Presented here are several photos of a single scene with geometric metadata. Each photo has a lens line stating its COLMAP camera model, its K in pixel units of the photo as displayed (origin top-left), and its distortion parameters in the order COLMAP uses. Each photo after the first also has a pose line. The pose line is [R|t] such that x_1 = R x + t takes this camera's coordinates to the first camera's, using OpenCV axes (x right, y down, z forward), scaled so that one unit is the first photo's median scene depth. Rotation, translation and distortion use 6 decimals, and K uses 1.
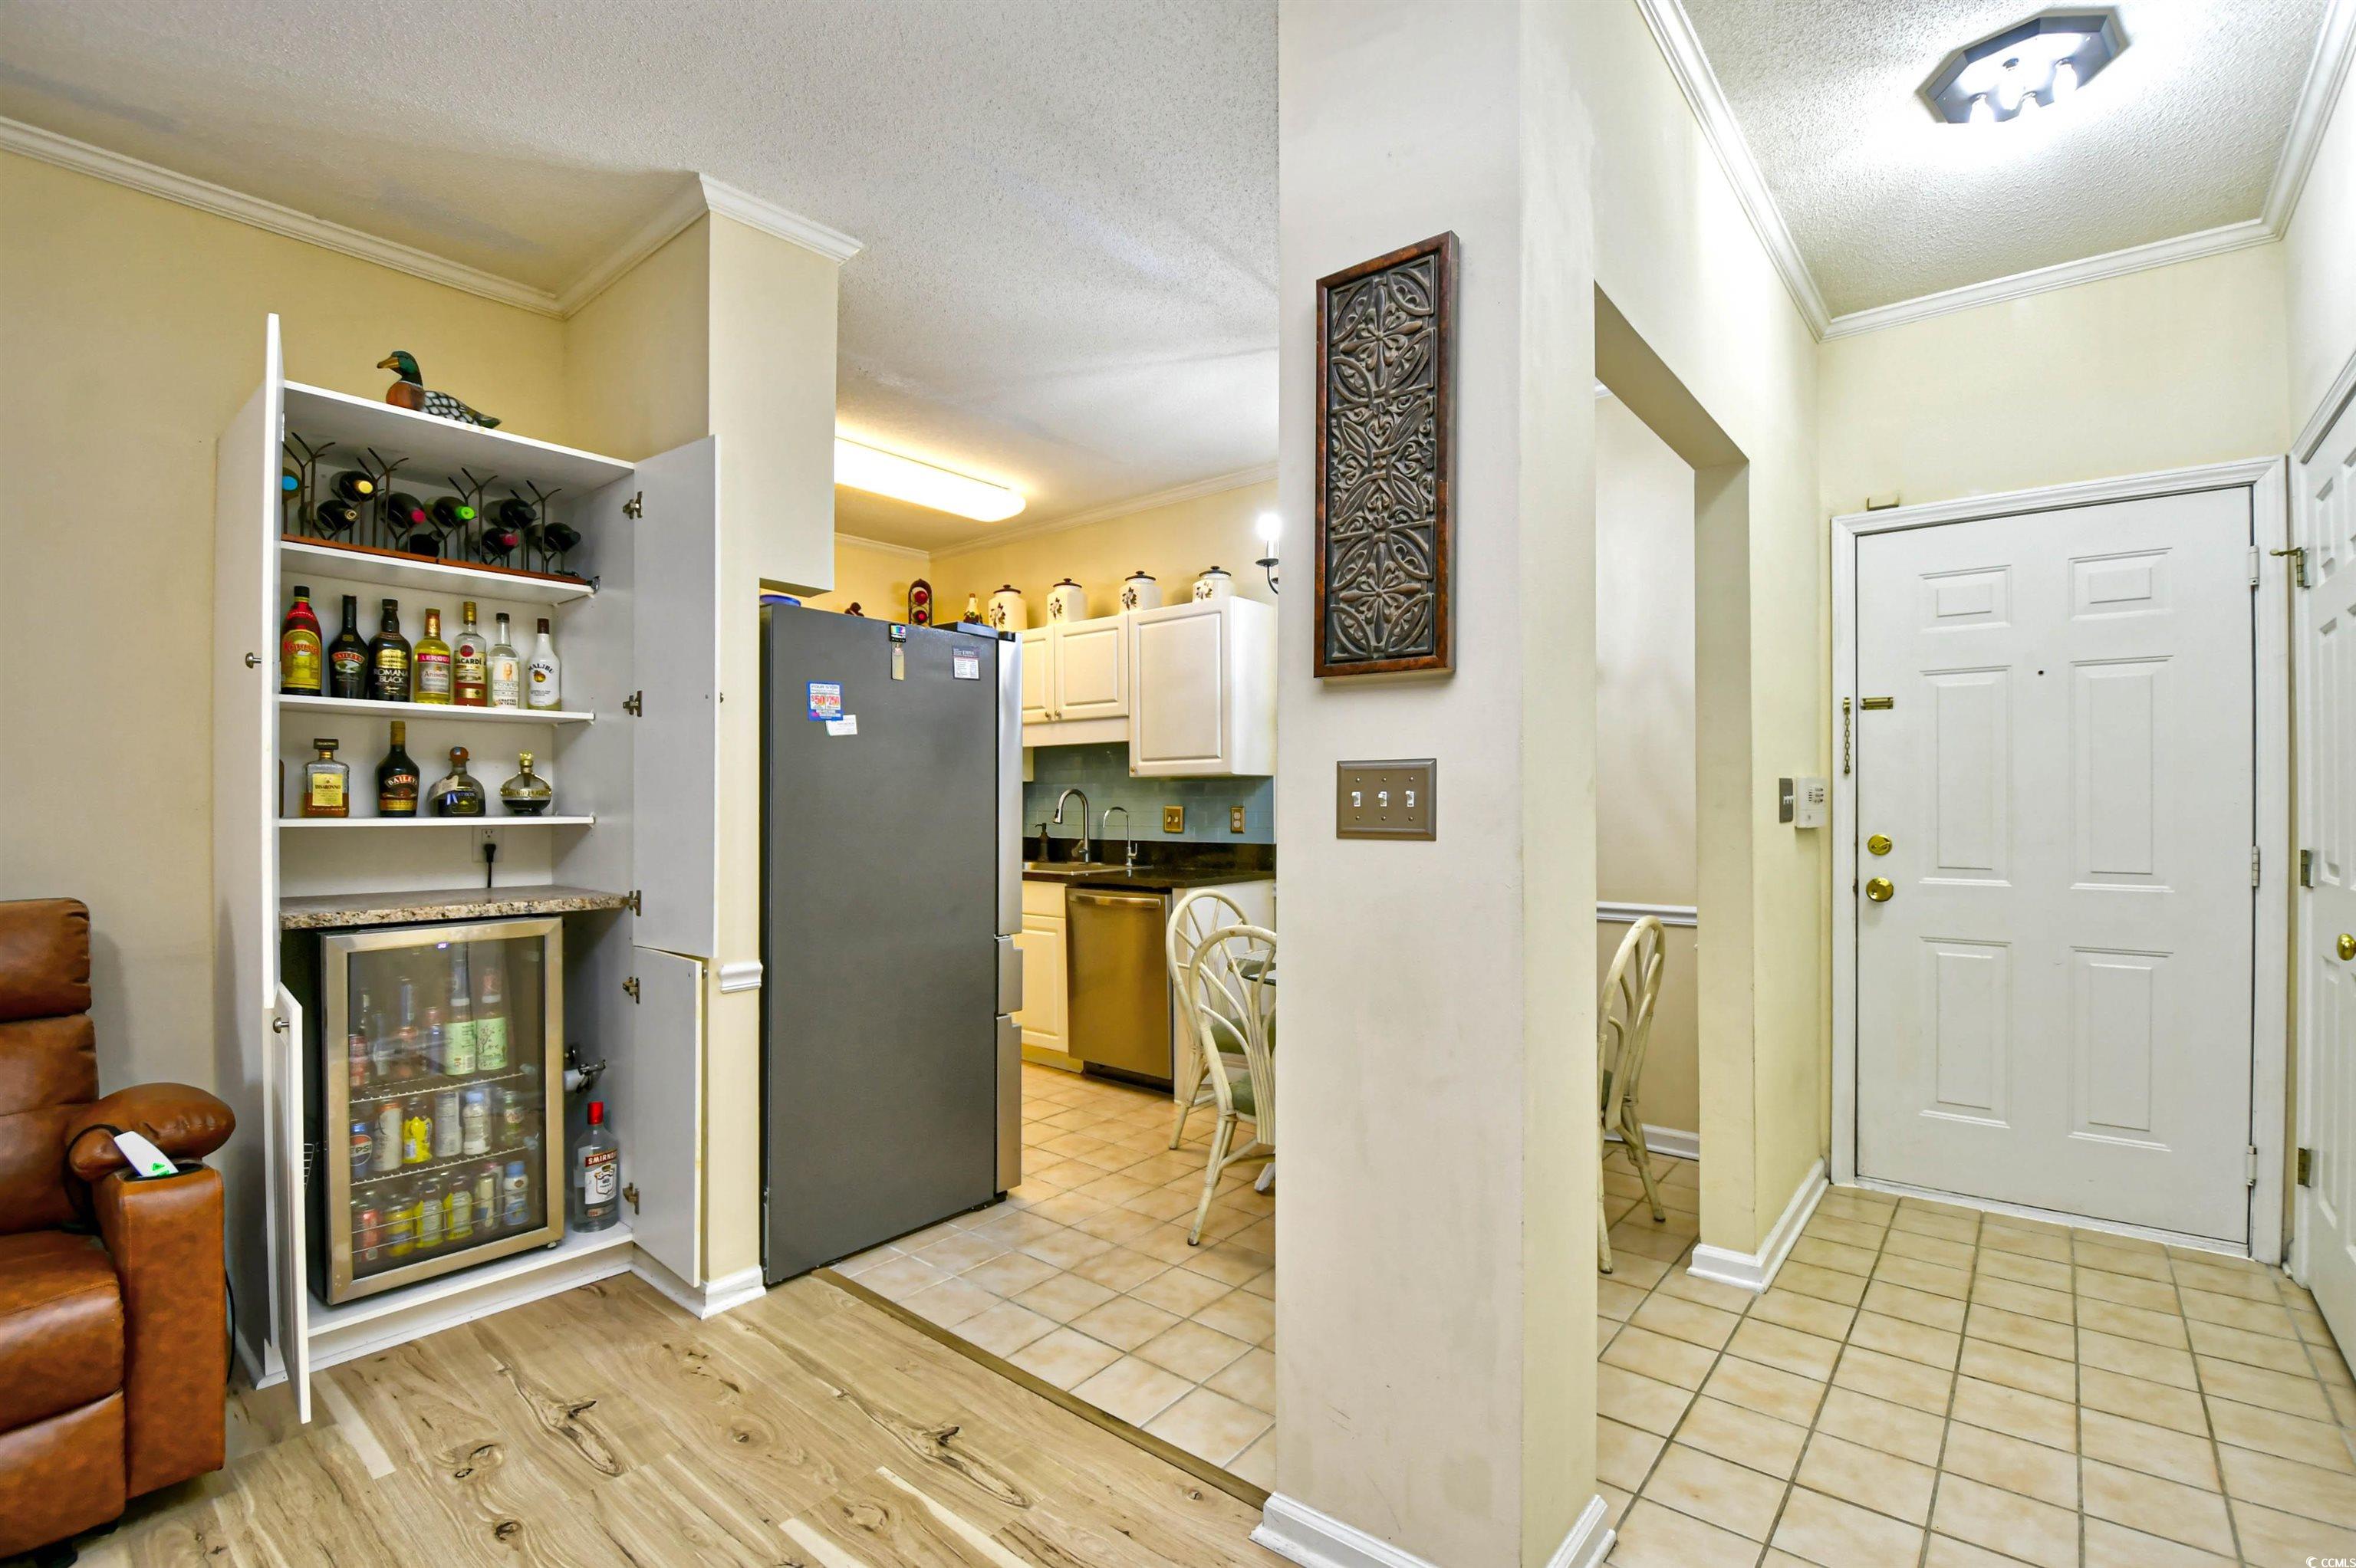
lens RADIAL K [[1037.7, 0, 1181.0], [0, 1037.7, 800.3], [0, 0, 1]] dist [0.004143, -0.016976]
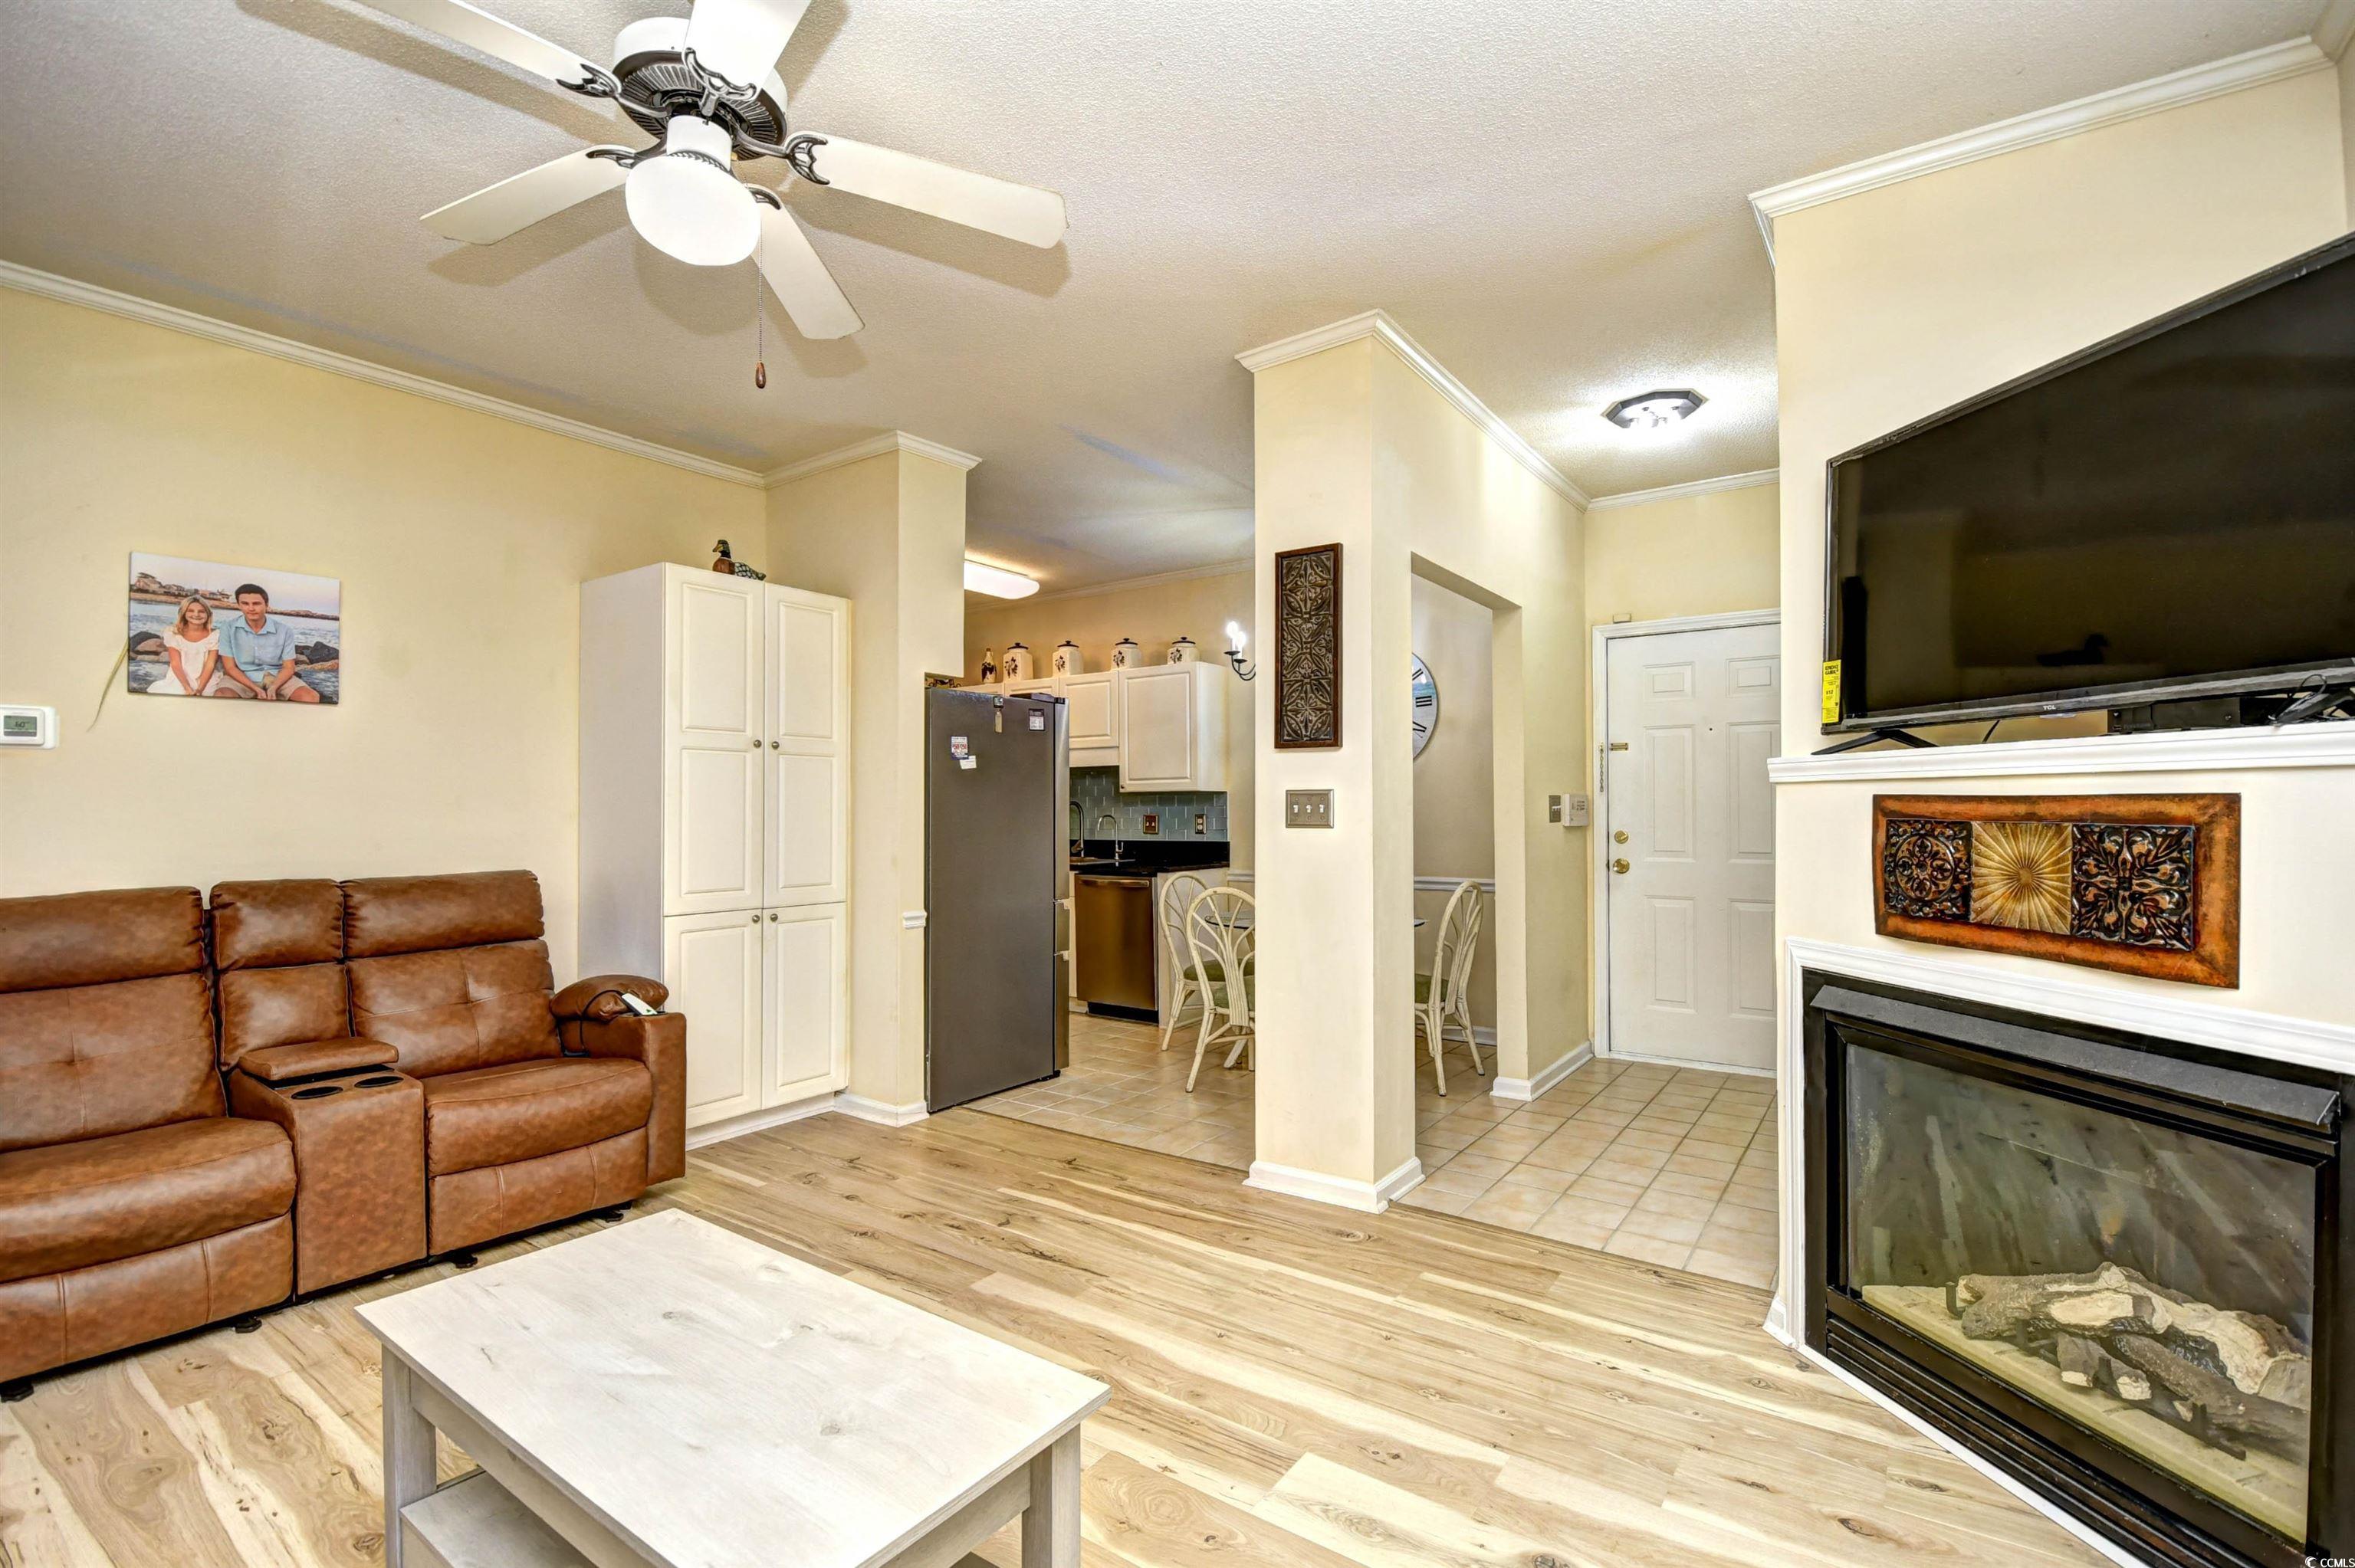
lens RADIAL K [[1037.3, 0, 1180.5], [0, 1037.3, 800.3], [0, 0, 1]] dist [0.004143, -0.016976]
pose [[0.997304, -0.001830, 0.073364, -0.104747], [0.002488, 0.999957, -0.008878, -0.000016], [-0.073344, 0.009036, 0.997266, -0.516022]]
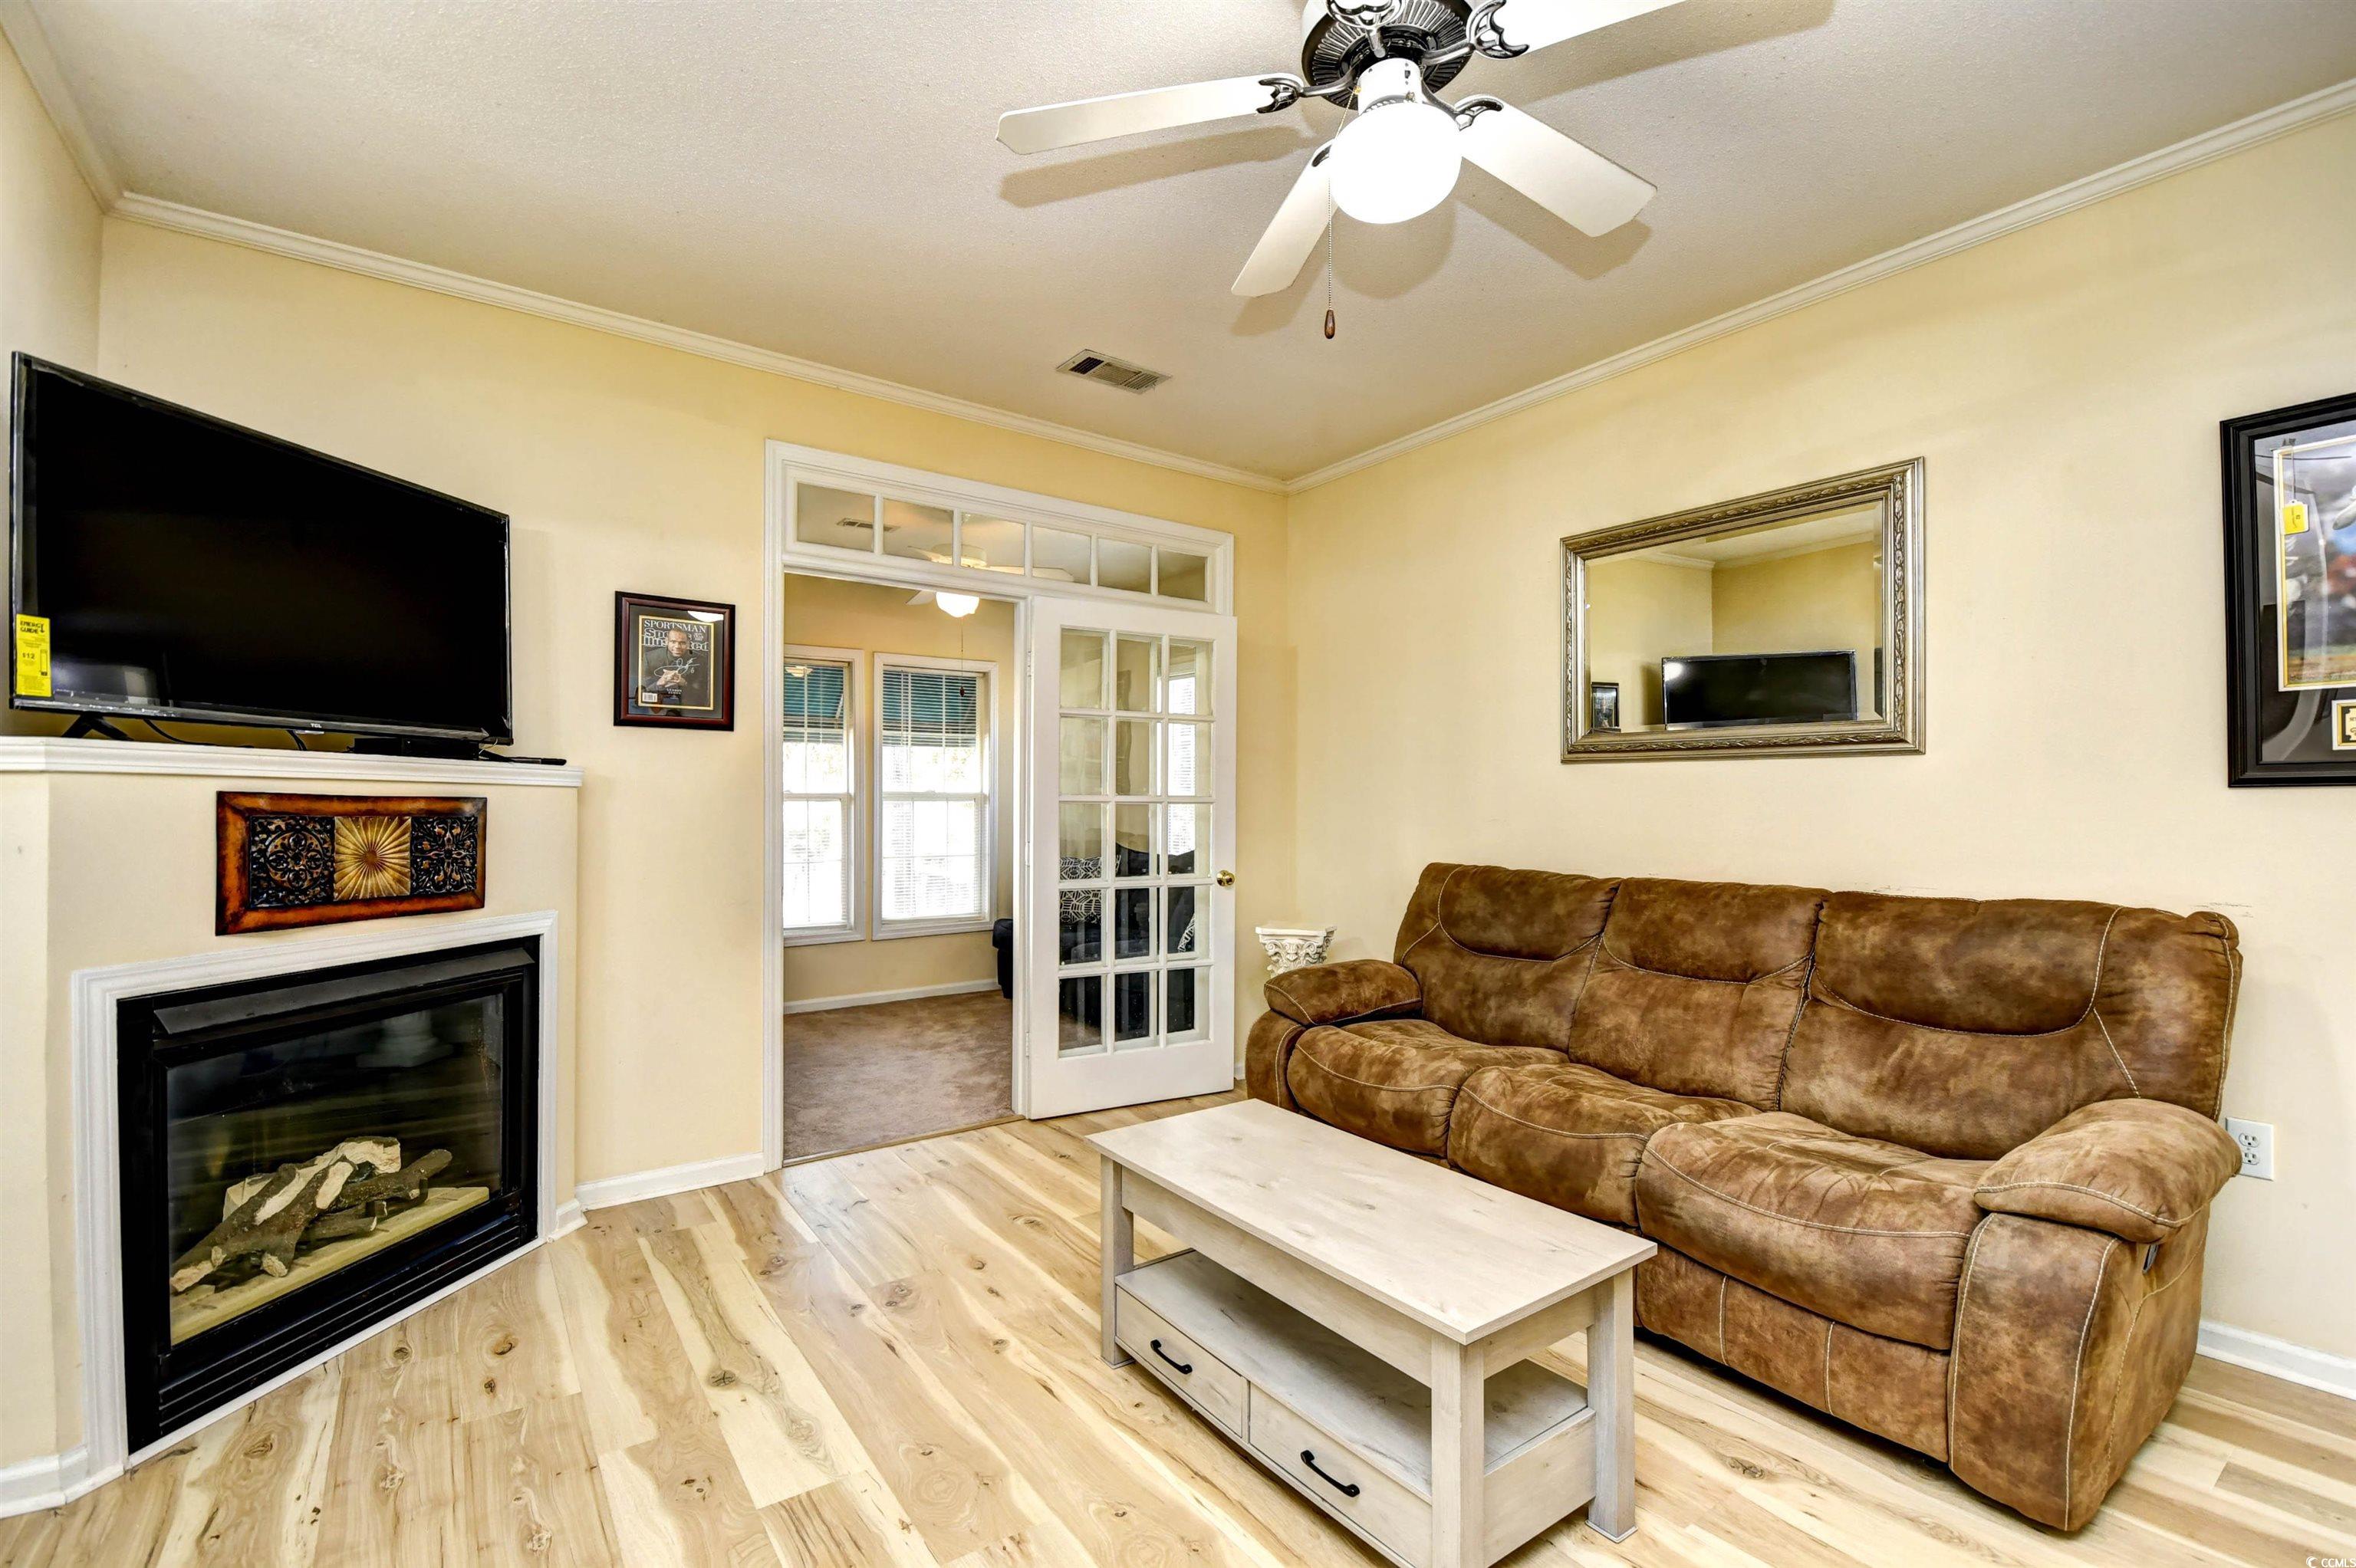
lens RADIAL K [[1023.9, 0, 1205.8], [0, 1023.9, 804.4], [0, 0, 1]] dist [0.001244, -0.015369]
pose [[-0.972958, 0.004645, 0.230937, -0.351082], [0.003827, 0.999985, -0.003987, 0.004533], [-0.230952, -0.002995, -0.972960, 0.578797]]
